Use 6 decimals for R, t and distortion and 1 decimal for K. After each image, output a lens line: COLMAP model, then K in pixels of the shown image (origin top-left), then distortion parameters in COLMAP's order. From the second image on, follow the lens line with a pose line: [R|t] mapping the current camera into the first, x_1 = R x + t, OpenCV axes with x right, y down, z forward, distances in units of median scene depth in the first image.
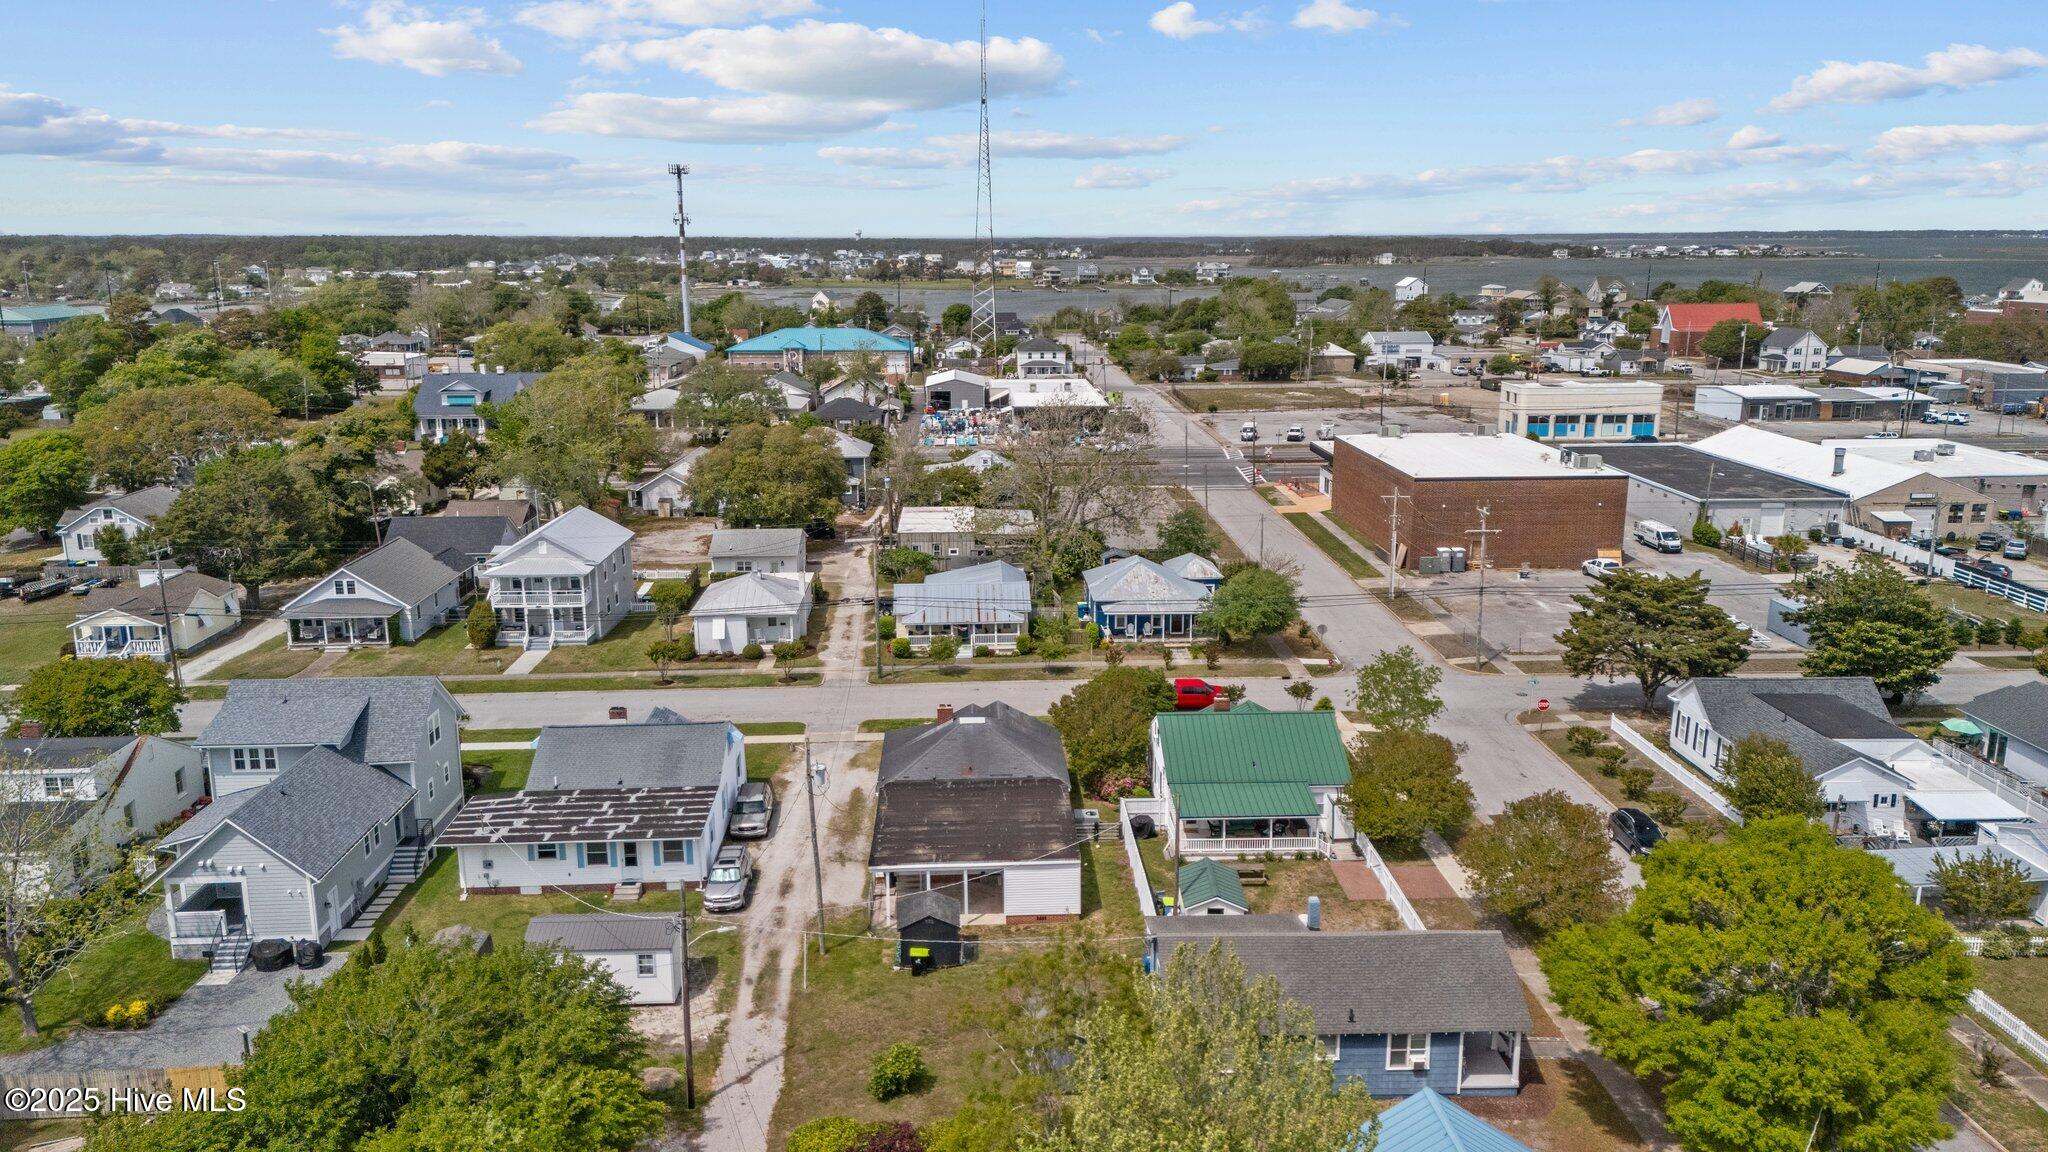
lens RADIAL K [[1492.3, 0, 1024.0], [0, 1492.3, 576.0], [0, 0, 1]] dist [0.096398, -0.130197]
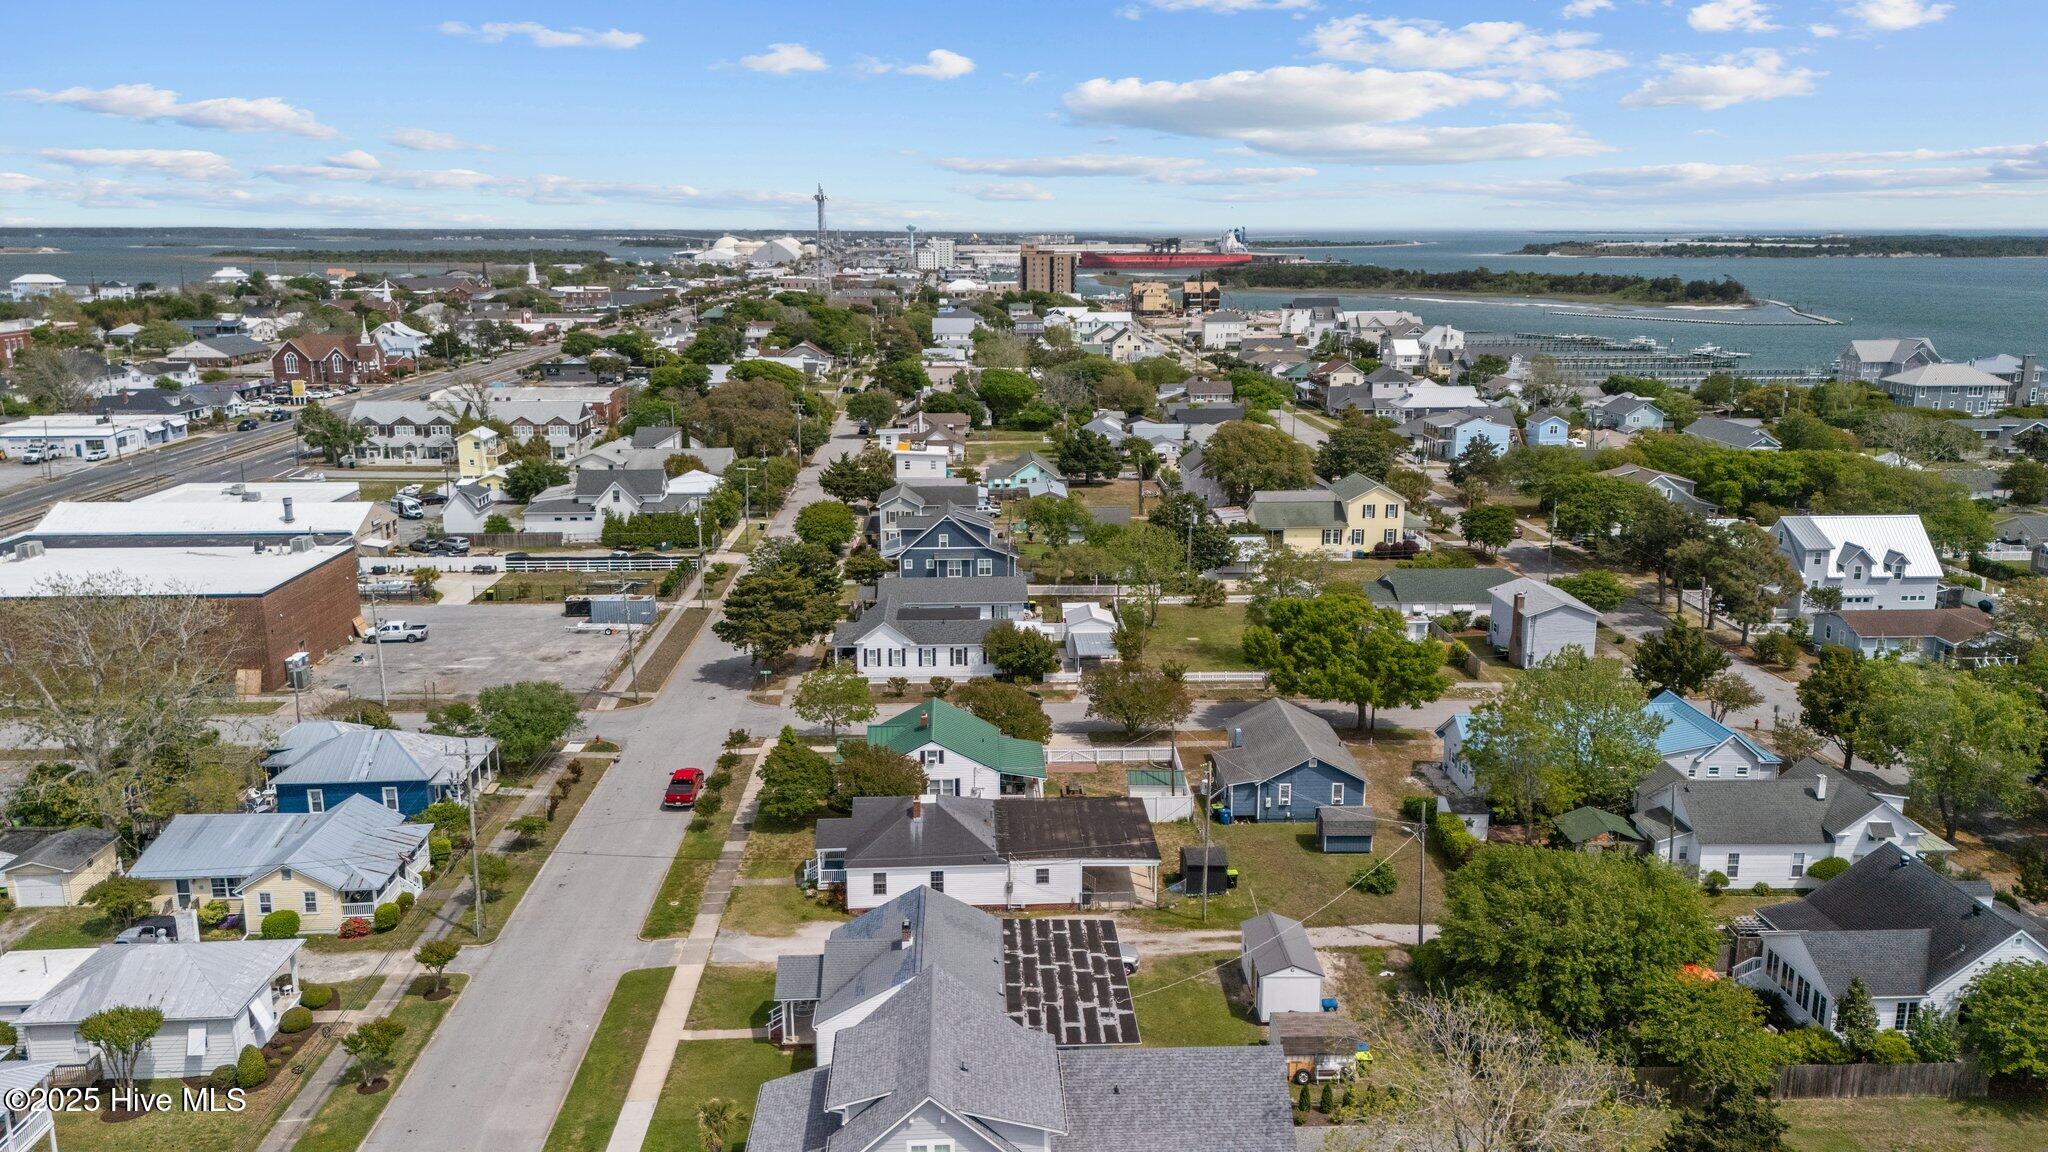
lens RADIAL K [[1492.3, 0, 1024.0], [0, 1492.3, 576.0], [0, 0, 1]] dist [0.096398, -0.130197]
pose [[0.004263, -0.222853, 0.974843, -0.413068], [0.220443, 0.951079, 0.216456, -0.110666], [-0.975391, 0.213975, 0.053181, 0.308823]]
